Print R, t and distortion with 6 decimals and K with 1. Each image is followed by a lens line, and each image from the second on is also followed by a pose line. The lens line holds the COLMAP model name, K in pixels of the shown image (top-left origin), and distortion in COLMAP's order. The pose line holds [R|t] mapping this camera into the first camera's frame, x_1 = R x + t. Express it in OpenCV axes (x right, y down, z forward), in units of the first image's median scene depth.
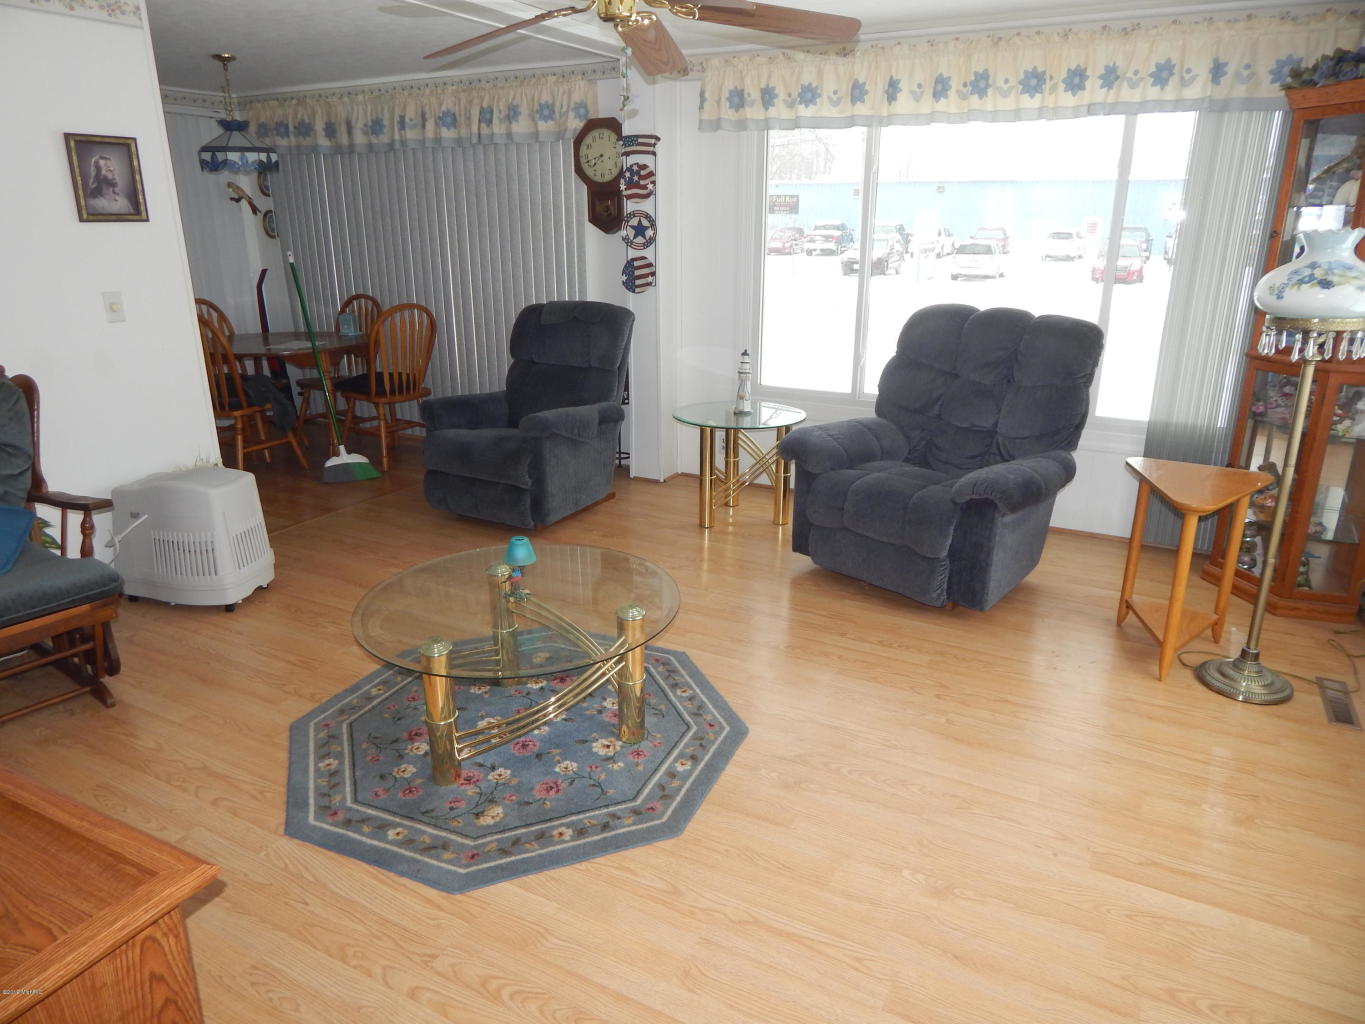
lens RADIAL K [[916.4, 0, 682.5], [0, 916.4, 512.0], [0, 0, 1]] dist [0.034369, -0.024314]
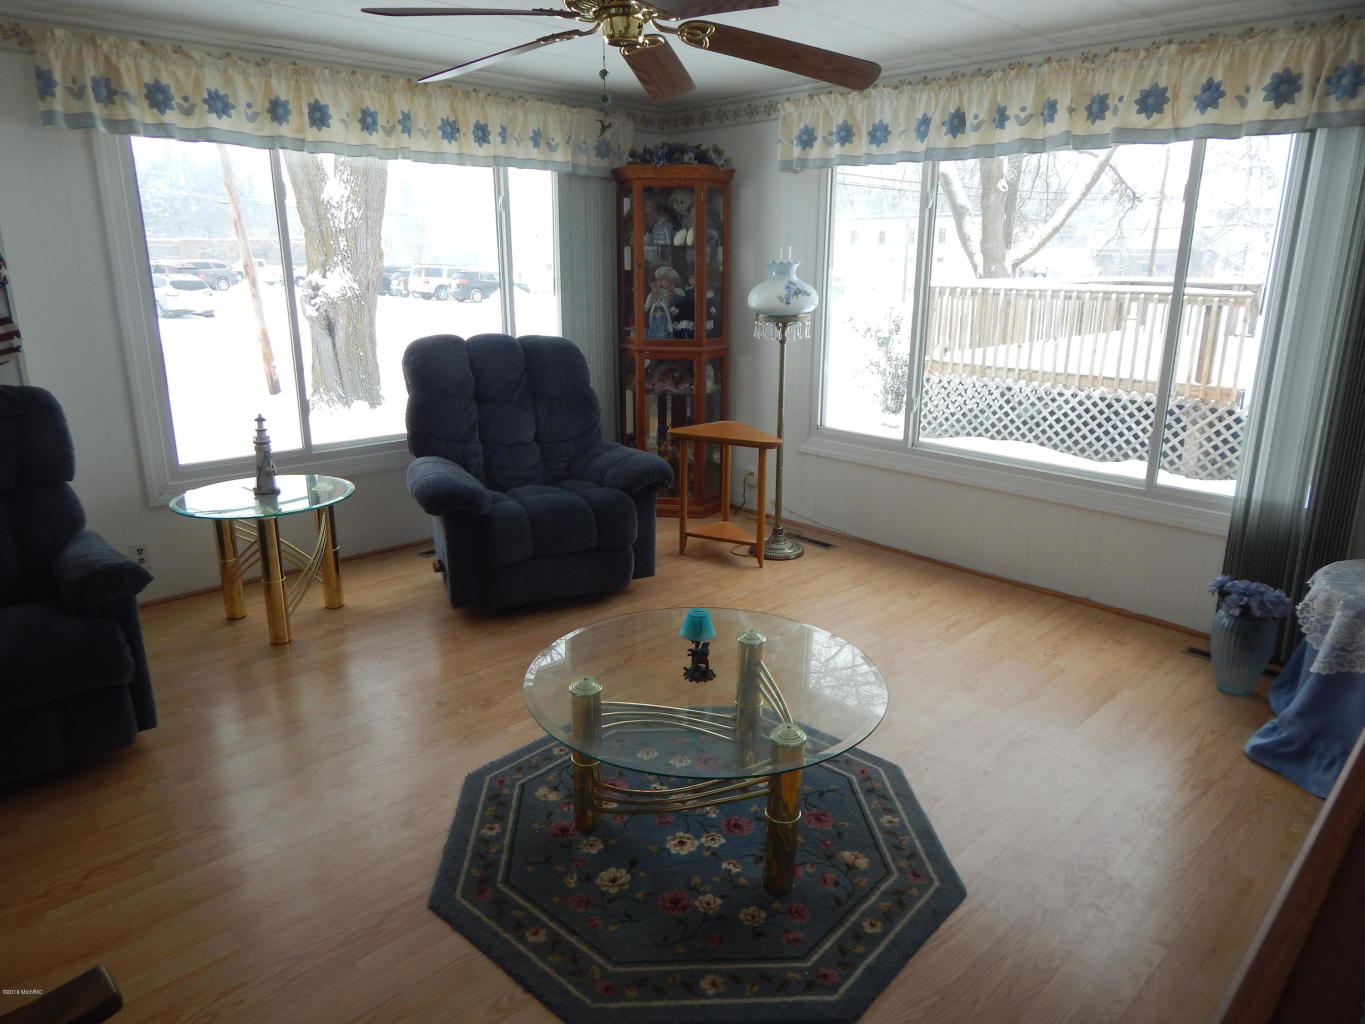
lens RADIAL K [[968.8, 0, 682.6], [0, 968.8, 486.6], [0, 0, 1]] dist [-0.001755, -0.000472]
pose [[0.276373, -0.219333, 0.935688, -0.734999], [0.302934, 0.943858, 0.131771, -0.140643], [-0.912058, 0.247034, 0.327300, 0.500956]]
